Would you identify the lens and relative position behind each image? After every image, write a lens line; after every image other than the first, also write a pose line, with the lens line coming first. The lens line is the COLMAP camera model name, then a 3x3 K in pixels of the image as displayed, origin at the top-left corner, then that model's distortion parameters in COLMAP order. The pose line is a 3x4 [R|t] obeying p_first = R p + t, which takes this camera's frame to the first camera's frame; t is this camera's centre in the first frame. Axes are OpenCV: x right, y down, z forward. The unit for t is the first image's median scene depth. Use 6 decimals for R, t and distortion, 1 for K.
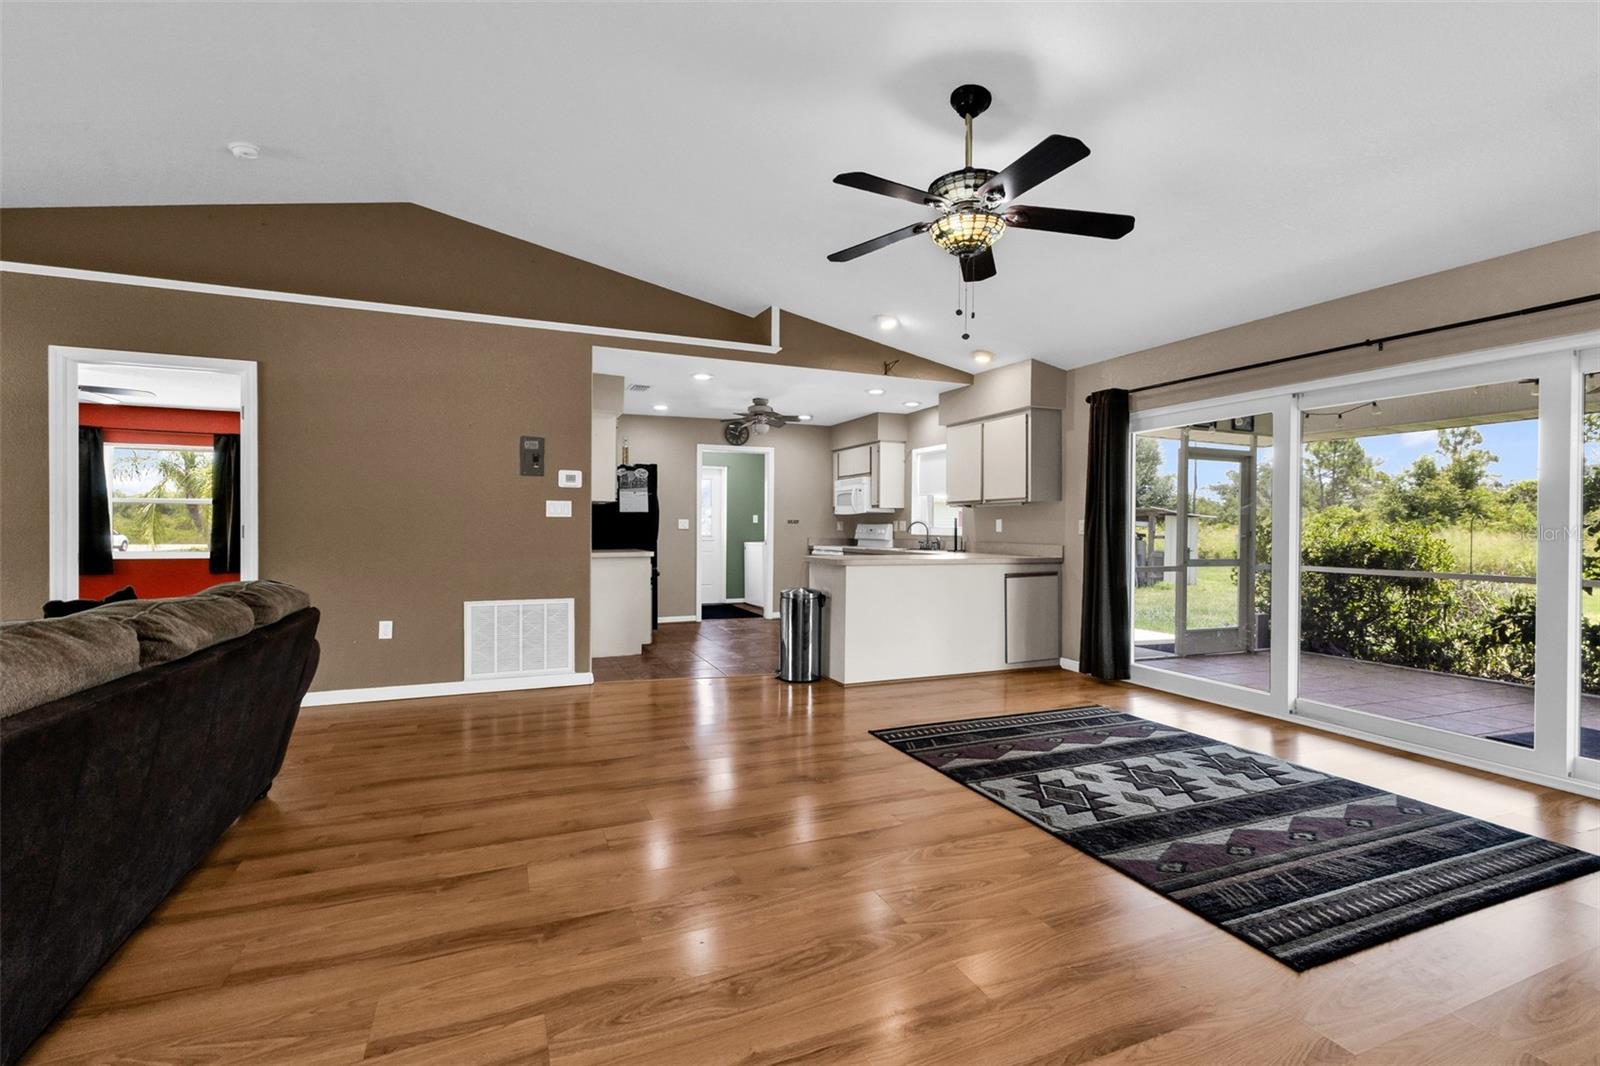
lens RADIAL K [[695.7, 0, 795.4], [0, 695.7, 519.1], [0, 0, 1]] dist [0.012109, -0.003471]
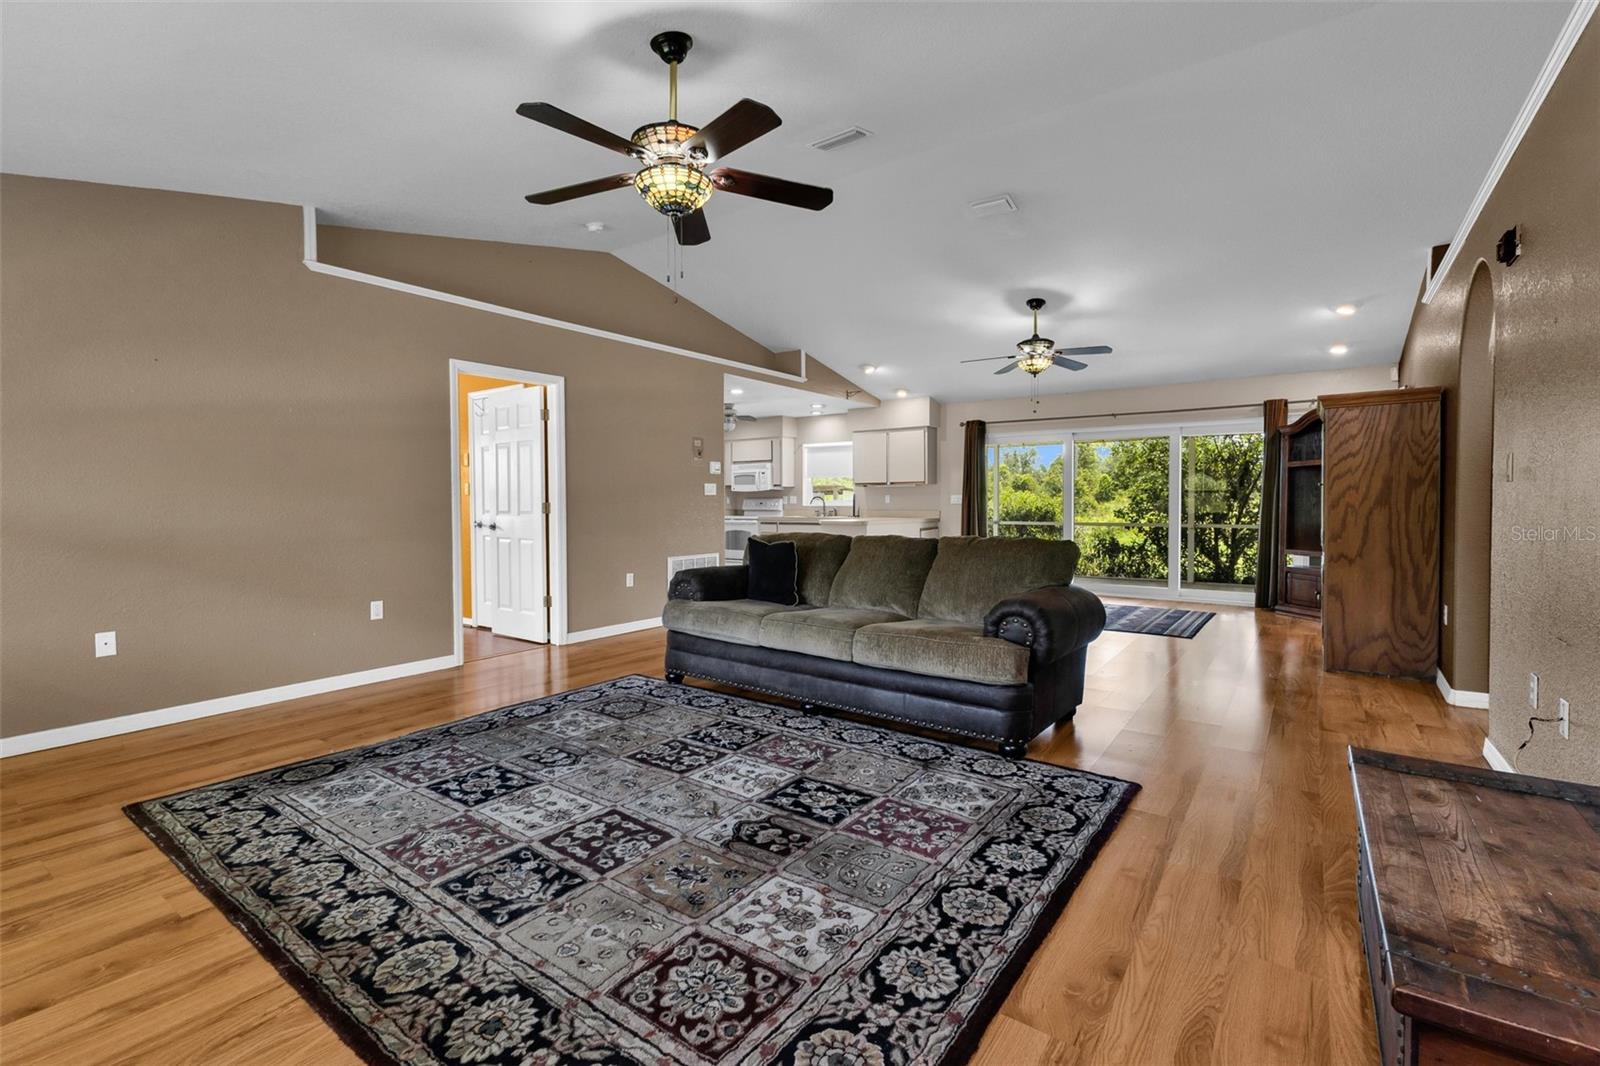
lens RADIAL K [[710.5, 0, 790.3], [0, 710.5, 515.9], [0, 0, 1]] dist [0.012146, -0.002528]
pose [[0.856481, -0.017488, 0.515882, -0.911447], [-0.000934, 0.999372, 0.035430, -0.012615], [-0.516178, -0.030827, 0.855927, -0.299399]]
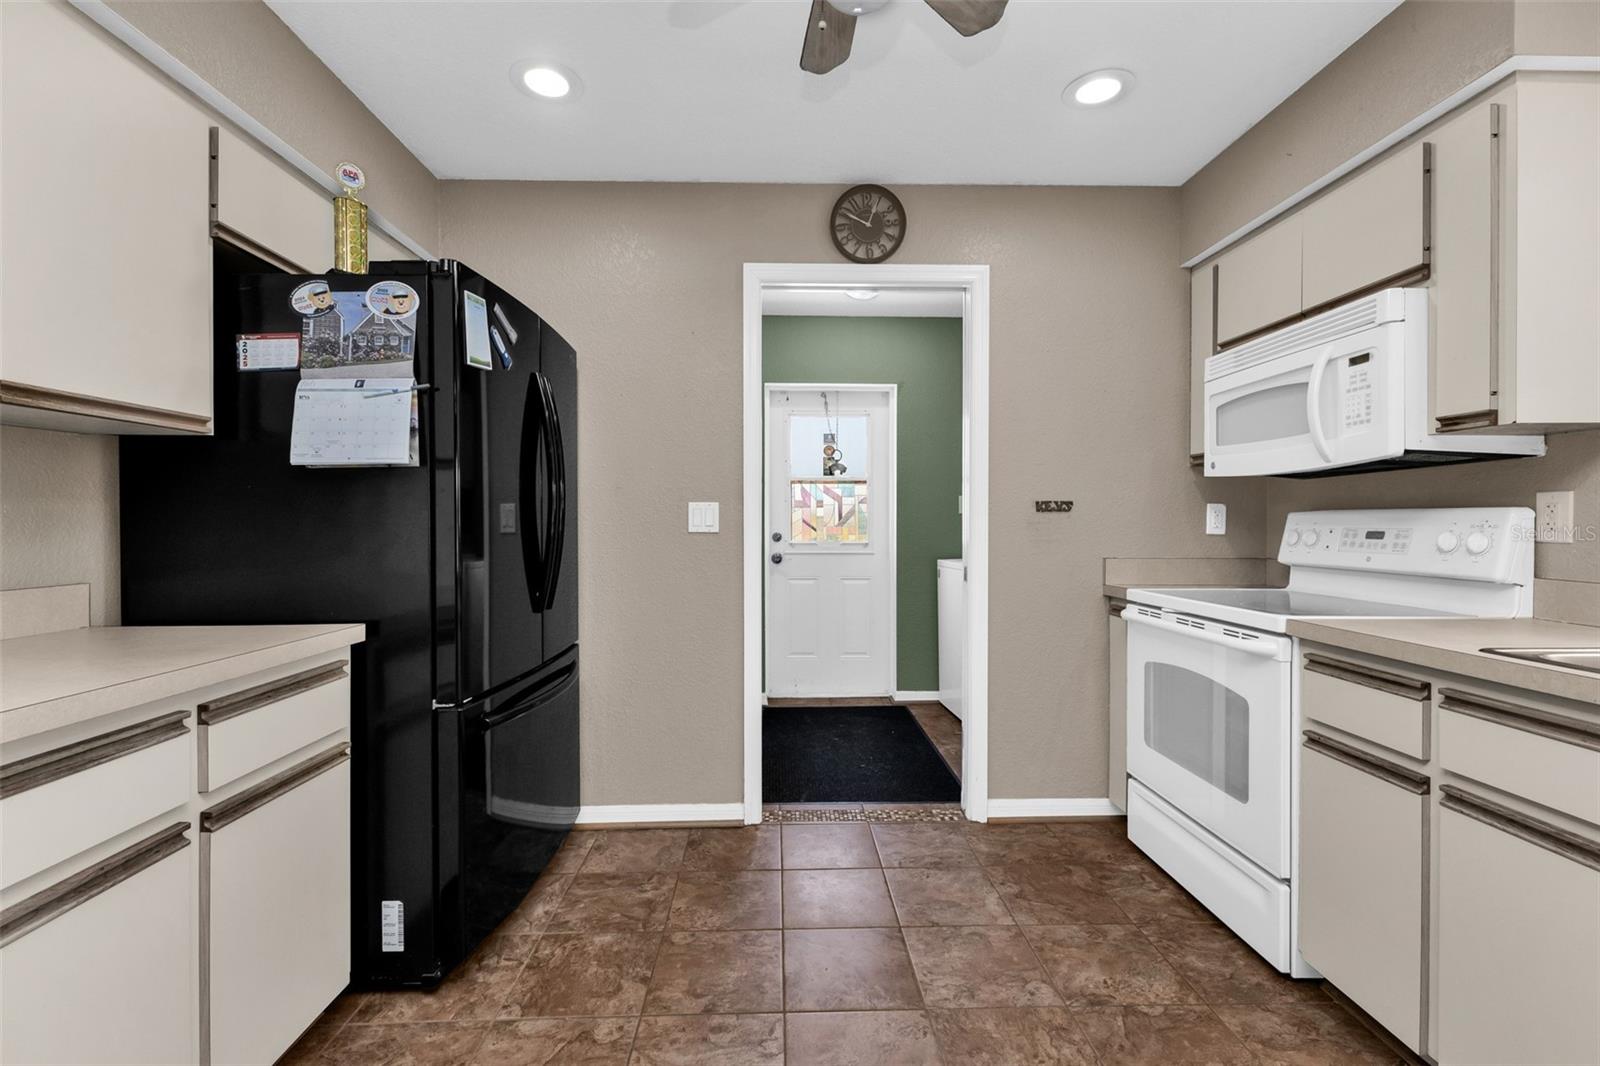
lens RADIAL K [[695.7, 0, 801.5], [0, 695.7, 526.8], [0, 0, 1]] dist [0.012109, -0.003471]
pose [[0.940945, -0.001021, -0.338559, 0.004316], [0.008824, 0.999730, 0.021509, 0.011058], [0.338445, -0.023227, 0.940699, 1.182686]]
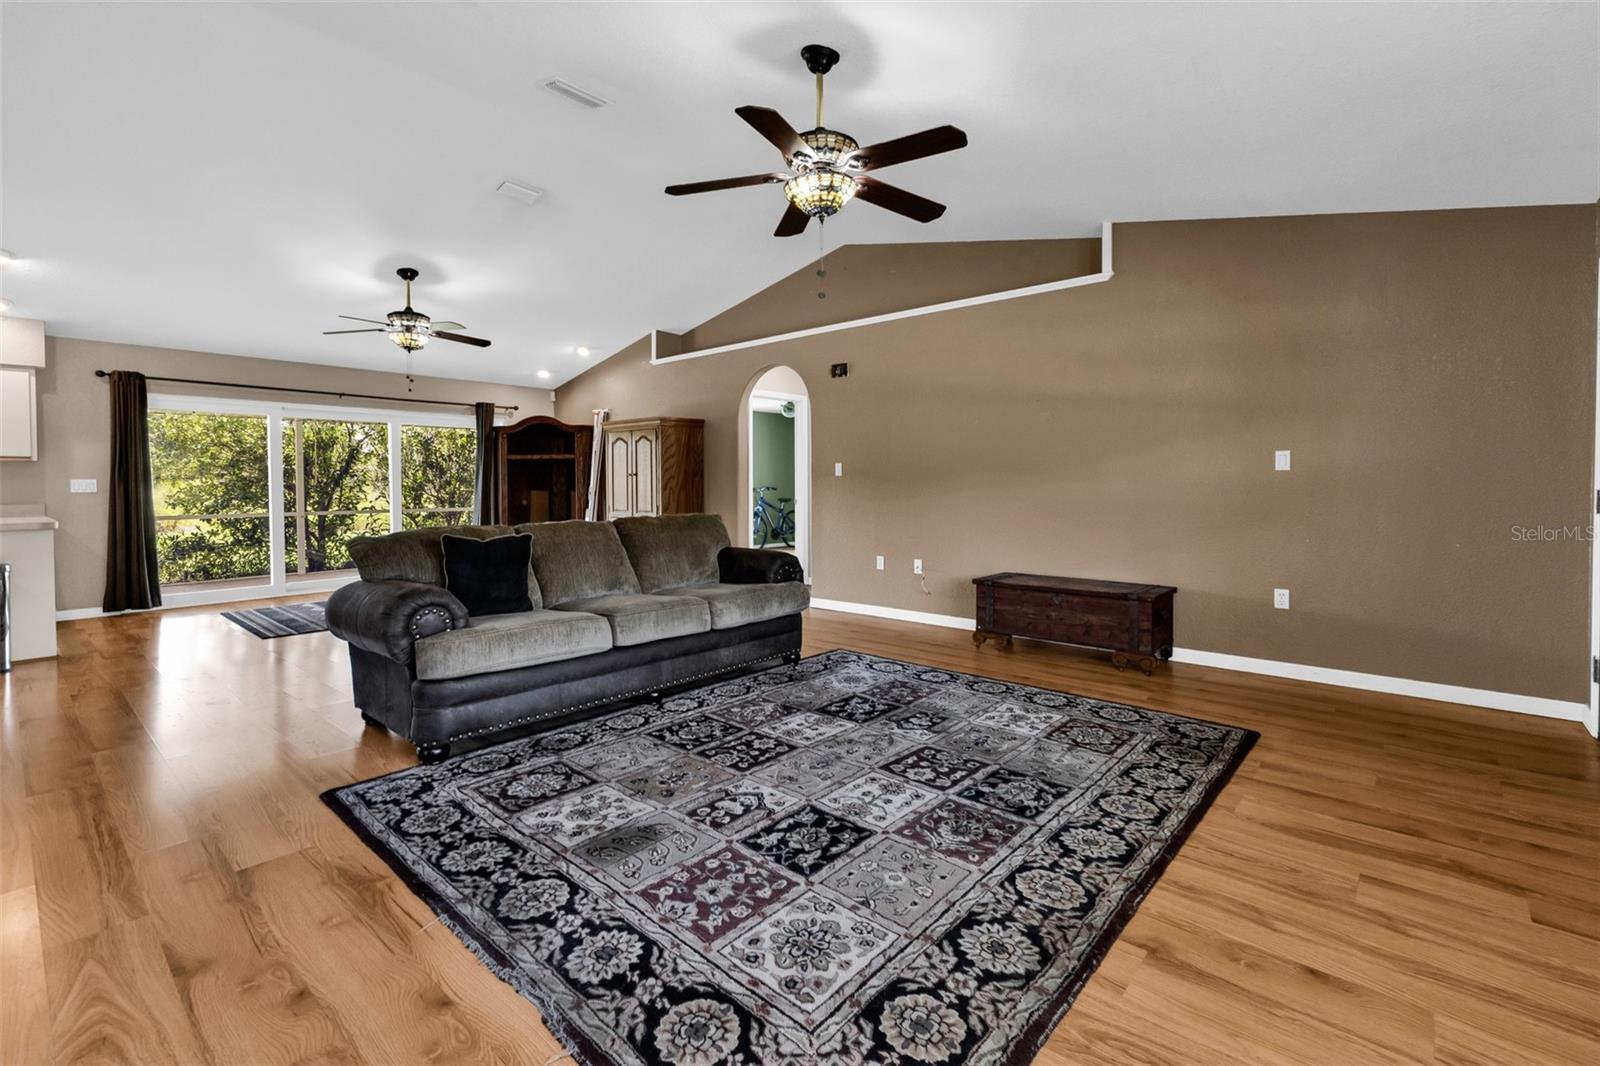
lens RADIAL K [[710.5, 0, 802.4], [0, 710.5, 501.0], [0, 0, 1]] dist [0.012146, -0.002528]
pose [[-0.440406, -0.023126, 0.897501, -1.238230], [-0.009758, 0.999732, 0.020971, -0.002029], [-0.897746, 0.000478, -0.440514, 0.525047]]
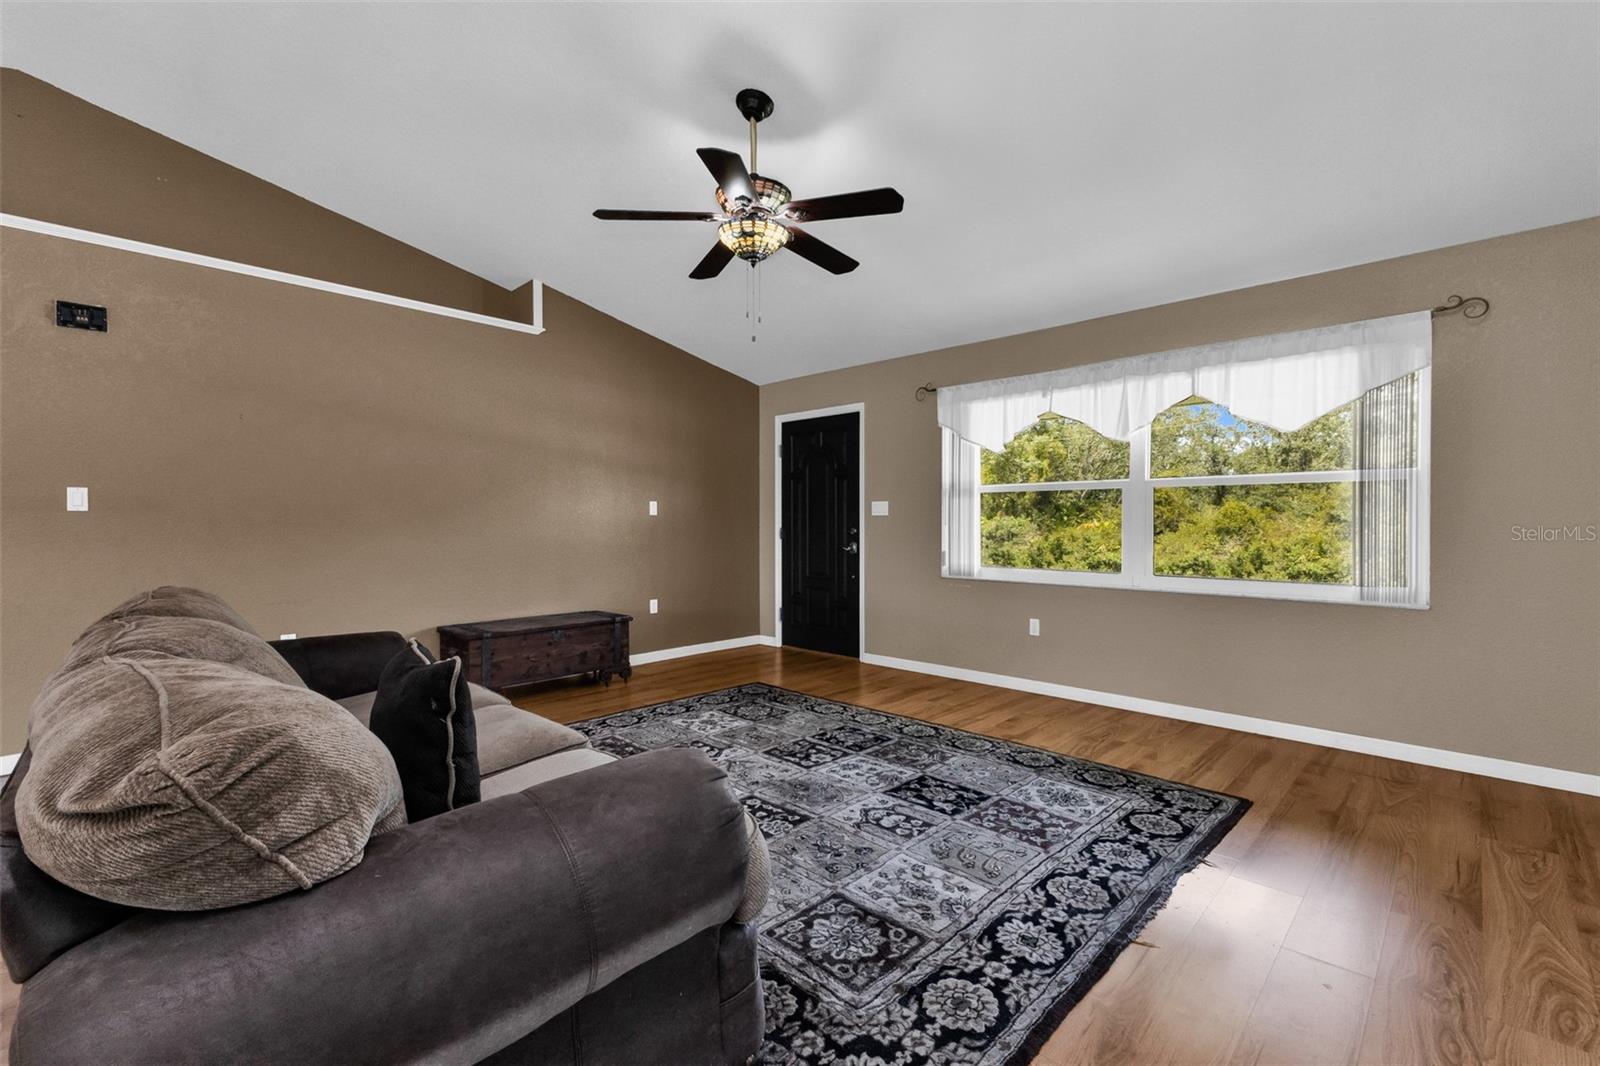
lens RADIAL K [[695.7, 0, 806.6], [0, 695.7, 533.1], [0, 0, 1]] dist [0.012109, -0.003471]
pose [[-0.913530, 0.004161, -0.406751, -0.486134], [0.003365, 0.999991, 0.002672, 0.000926], [0.406758, 0.001073, -0.913535, 0.816369]]
